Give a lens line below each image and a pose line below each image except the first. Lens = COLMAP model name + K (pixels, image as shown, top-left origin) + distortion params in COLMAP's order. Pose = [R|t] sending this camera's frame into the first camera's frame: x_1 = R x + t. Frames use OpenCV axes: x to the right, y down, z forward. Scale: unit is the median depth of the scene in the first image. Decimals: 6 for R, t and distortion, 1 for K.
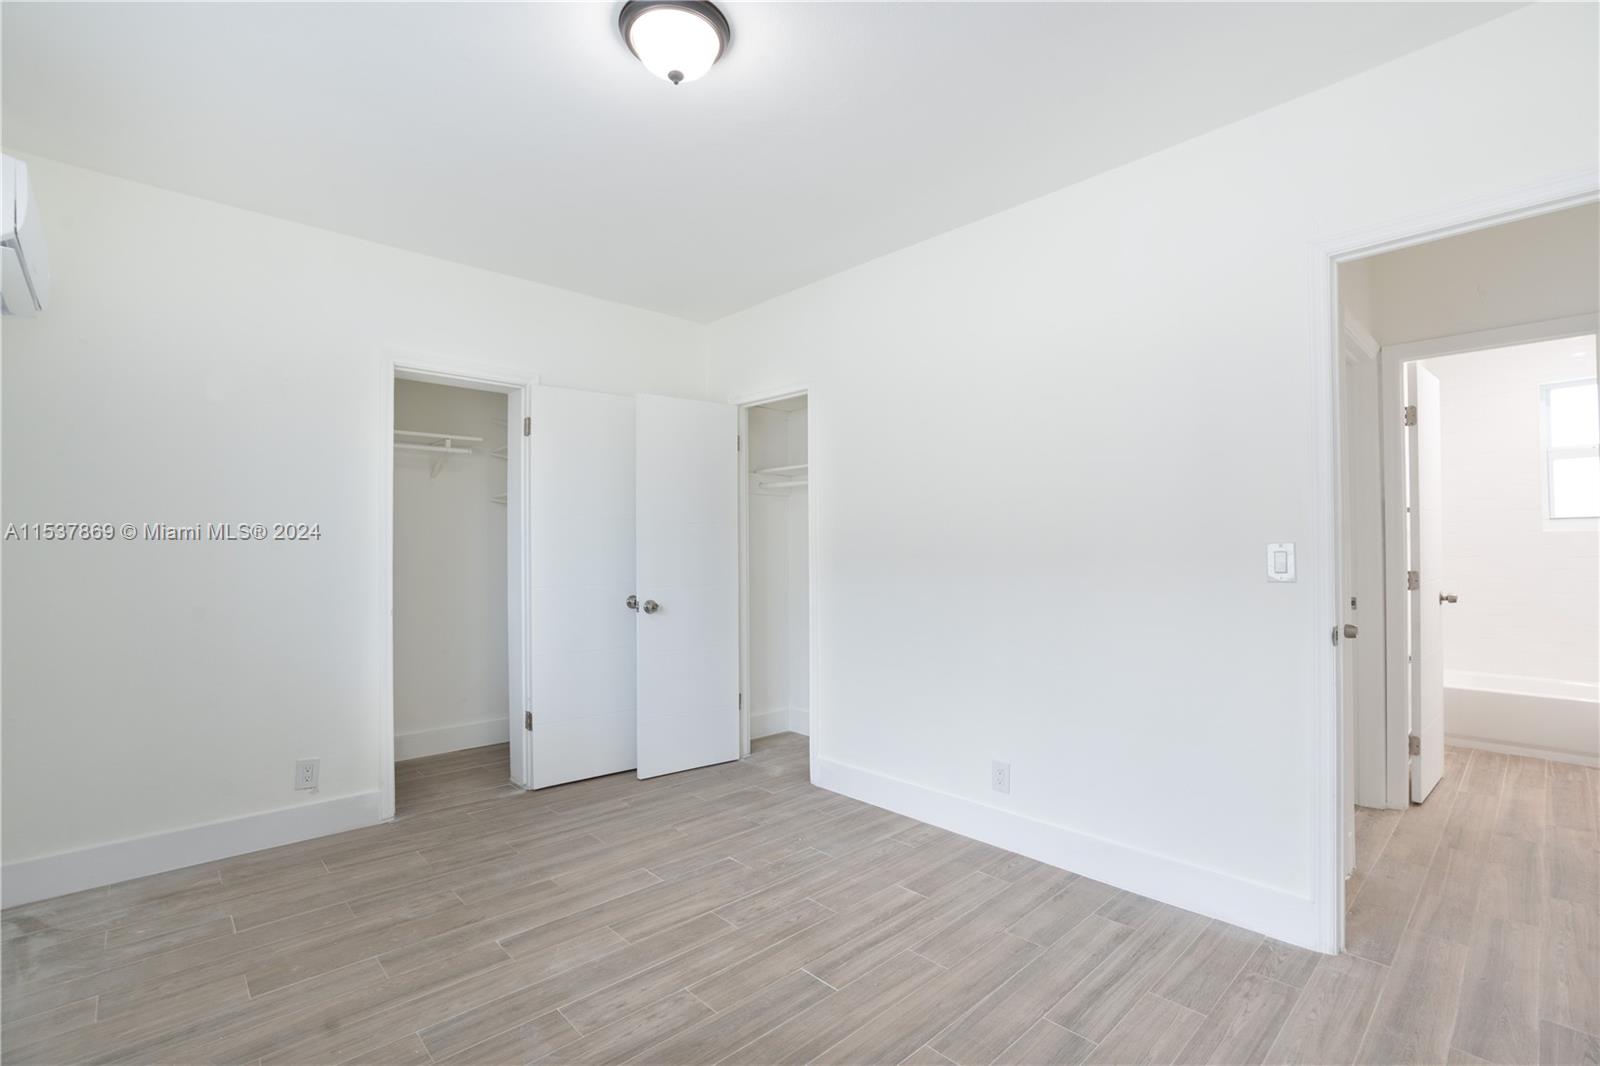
lens RADIAL K [[732.8, 0, 808.0], [0, 732.8, 522.0], [0, 0, 1]] dist [-0.040669, 0.015024]
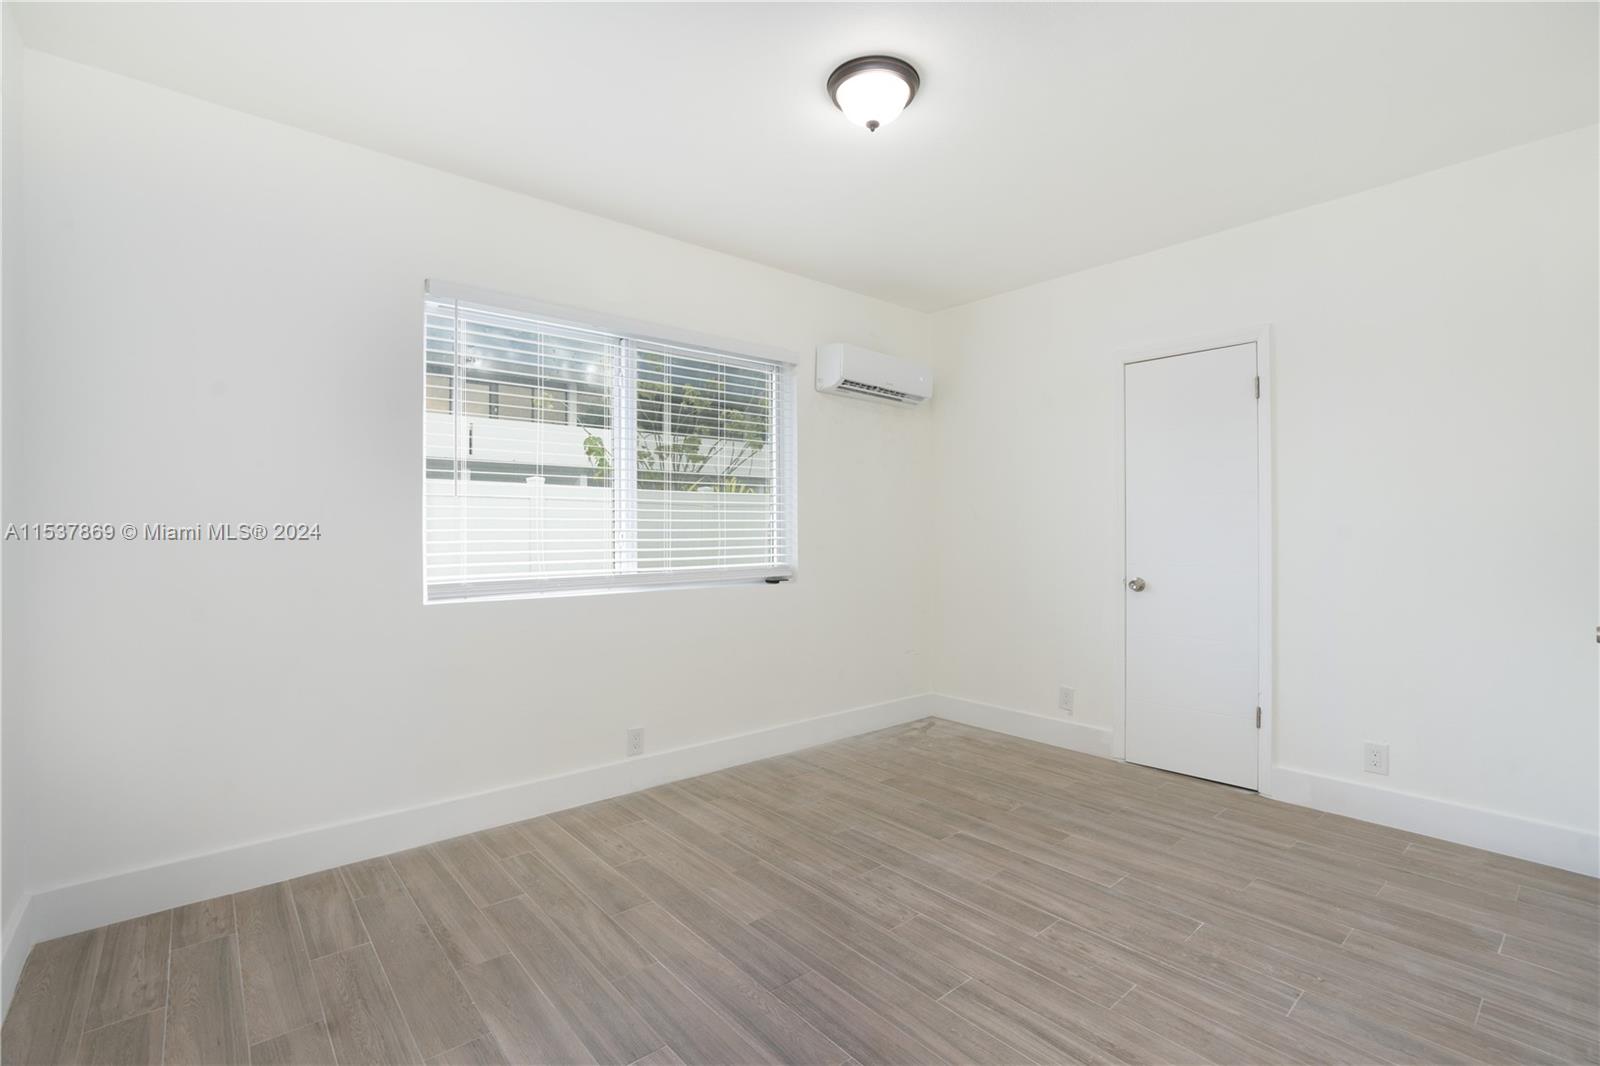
lens RADIAL K [[732.8, 0, 808.0], [0, 732.8, 522.0], [0, 0, 1]] dist [-0.040669, 0.015024]
pose [[-0.059542, -0.009439, -0.998181, 0.806581], [0.038340, 0.999196, -0.011736, 0.028550], [0.997489, -0.038969, -0.059132, 0.746938]]
